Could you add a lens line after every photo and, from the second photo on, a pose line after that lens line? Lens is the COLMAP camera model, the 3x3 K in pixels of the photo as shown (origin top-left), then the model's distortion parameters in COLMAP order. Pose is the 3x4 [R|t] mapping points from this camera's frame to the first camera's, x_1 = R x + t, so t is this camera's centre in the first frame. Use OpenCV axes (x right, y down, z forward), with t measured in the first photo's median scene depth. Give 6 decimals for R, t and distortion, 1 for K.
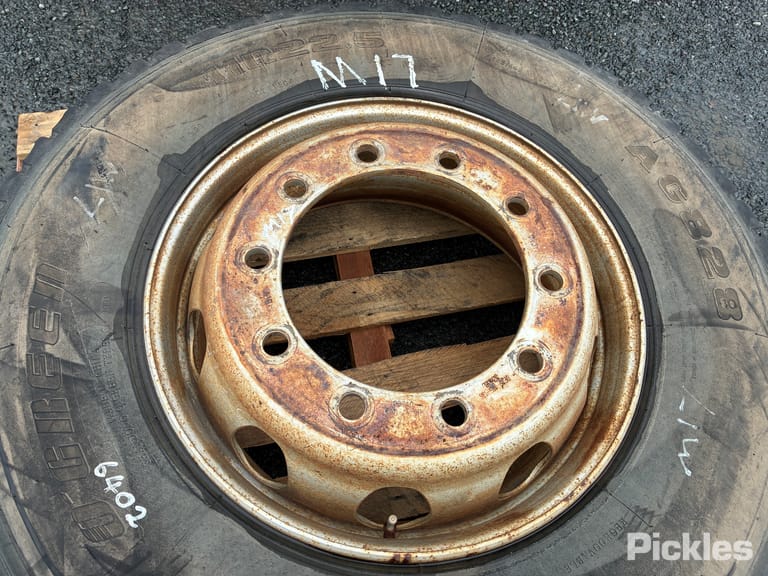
lens RADIAL K [[572.2, 0, 384.0], [0, 572.2, 282.6], [0, 0, 1]] dist [0.046734, -0.071355]
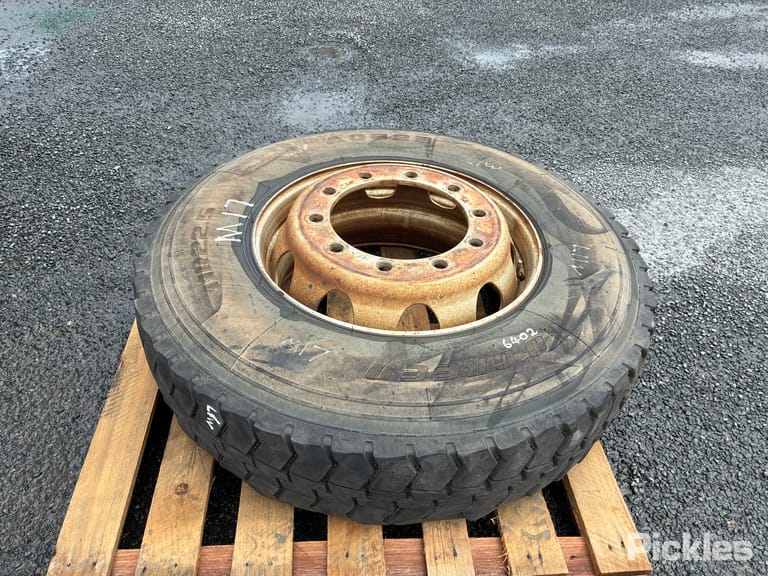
lens RADIAL K [[572.2, 0, 384.0], [0, 572.2, 282.6], [0, 0, 1]] dist [0.046734, -0.071355]
pose [[0.145623, -0.705785, 0.693297, -1.207570], [0.867274, 0.428267, 0.253815, -0.382166], [-0.476056, 0.564317, 0.674475, -0.056843]]
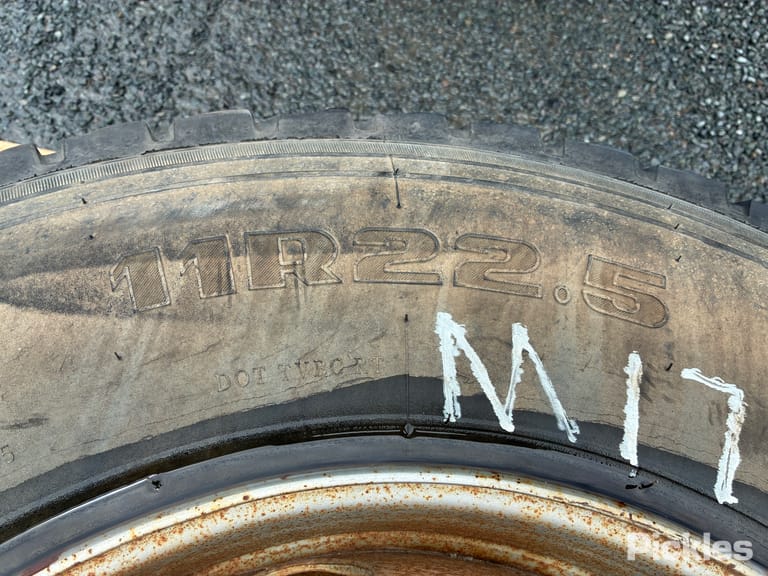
lens RADIAL K [[572.2, 0, 384.0], [0, 572.2, 282.6], [0, 0, 1]] dist [0.046734, -0.071355]
pose [[0.927046, 0.342003, -0.153686, -0.123990], [-0.346459, 0.938062, -0.002362, -0.437028], [0.143359, 0.055435, 0.988117, 0.748280]]
